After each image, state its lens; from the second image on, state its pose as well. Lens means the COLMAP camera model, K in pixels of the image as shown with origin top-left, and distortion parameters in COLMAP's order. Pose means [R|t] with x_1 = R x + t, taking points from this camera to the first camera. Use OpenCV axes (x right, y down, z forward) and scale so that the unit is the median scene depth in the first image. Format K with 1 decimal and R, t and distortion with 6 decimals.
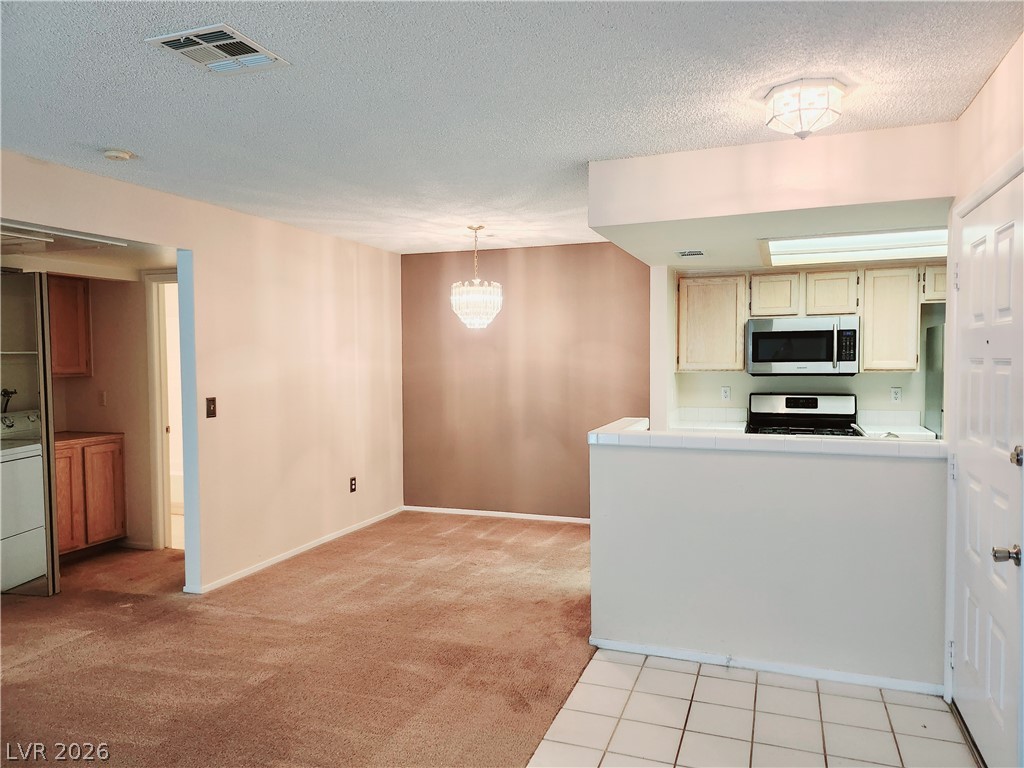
lens RADIAL K [[720.6, 0, 519.8], [0, 720.6, 382.4], [0, 0, 1]] dist [0.052807, -0.044439]
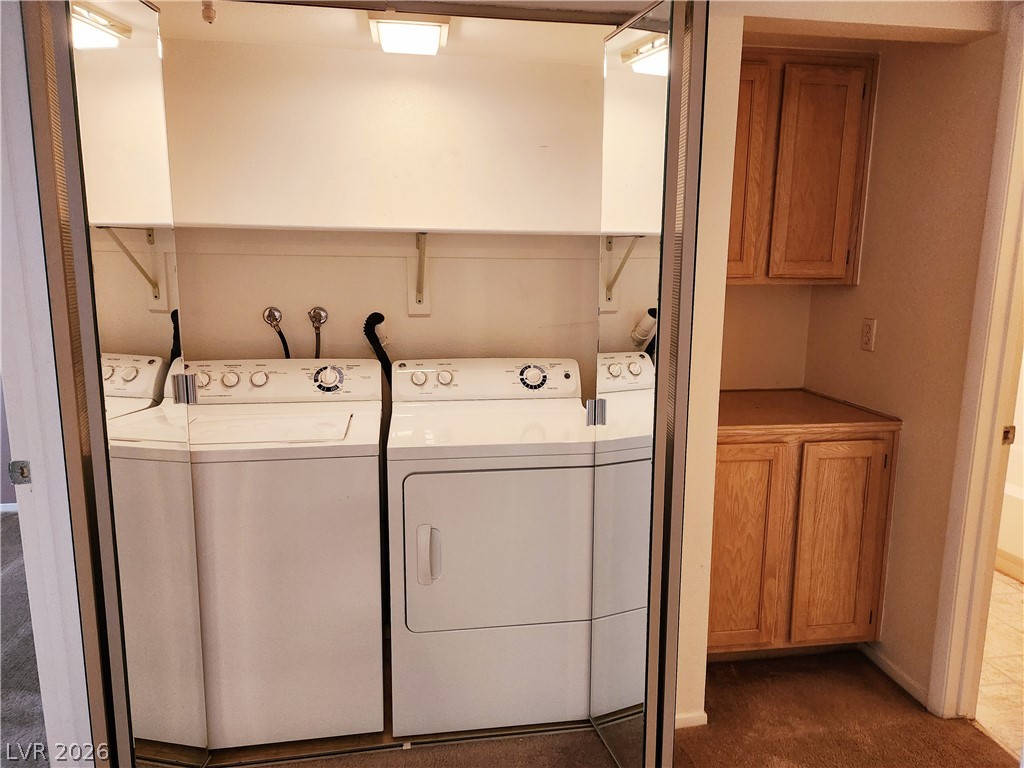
lens RADIAL K [[720.6, 0, 519.9], [0, 720.6, 383.8], [0, 0, 1]] dist [0.052807, -0.044439]
pose [[0.487439, 0.170686, -0.856312, -0.295751], [-0.051343, 0.984613, 0.167035, -0.013591], [0.871647, -0.037454, 0.488702, 0.612378]]
